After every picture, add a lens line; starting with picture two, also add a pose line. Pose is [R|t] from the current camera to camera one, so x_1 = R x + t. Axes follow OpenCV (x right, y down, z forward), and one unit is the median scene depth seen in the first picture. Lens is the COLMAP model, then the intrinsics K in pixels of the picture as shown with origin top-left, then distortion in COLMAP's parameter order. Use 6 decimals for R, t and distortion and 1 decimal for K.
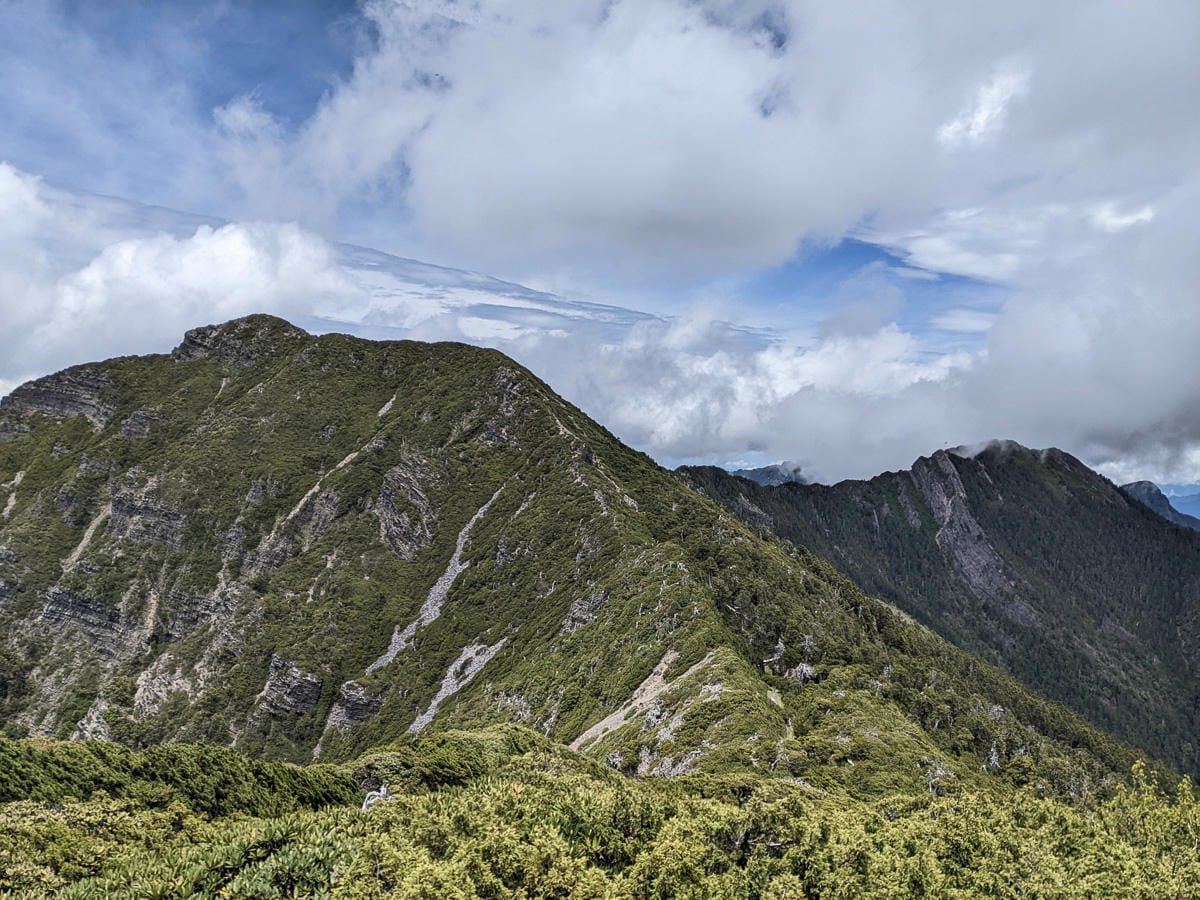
lens RADIAL K [[663.8, 0, 593.2], [0, 663.8, 437.5], [0, 0, 1]] dist [0.019400, -0.000909]
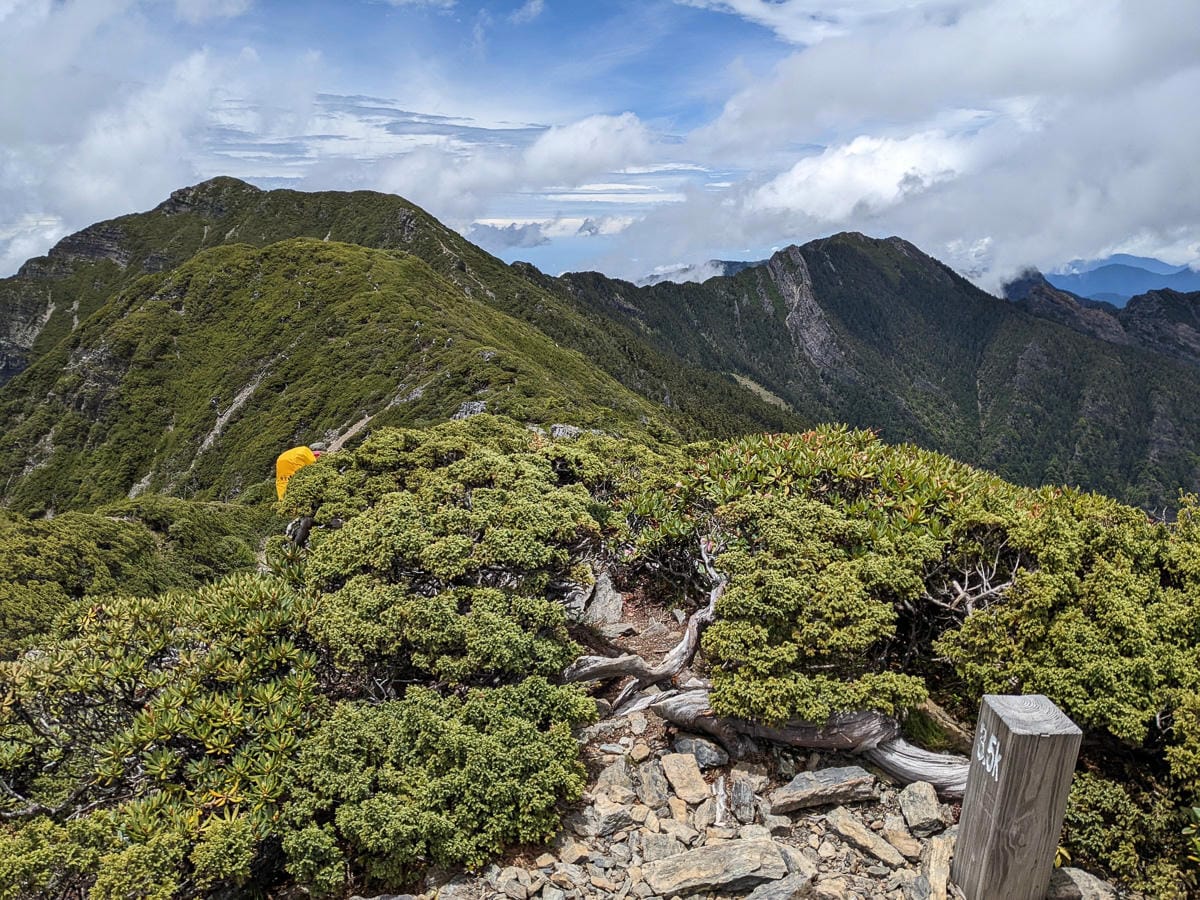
lens RADIAL K [[949.1, 0, 594.9], [0, 949.1, 444.6], [0, 0, 1]] dist [0.070058, -0.126804]
pose [[0.997500, -0.066577, 0.023695, 0.207117], [0.060387, 0.977200, 0.203554, -0.000036], [-0.036706, -0.201614, 0.978777, -1.204222]]
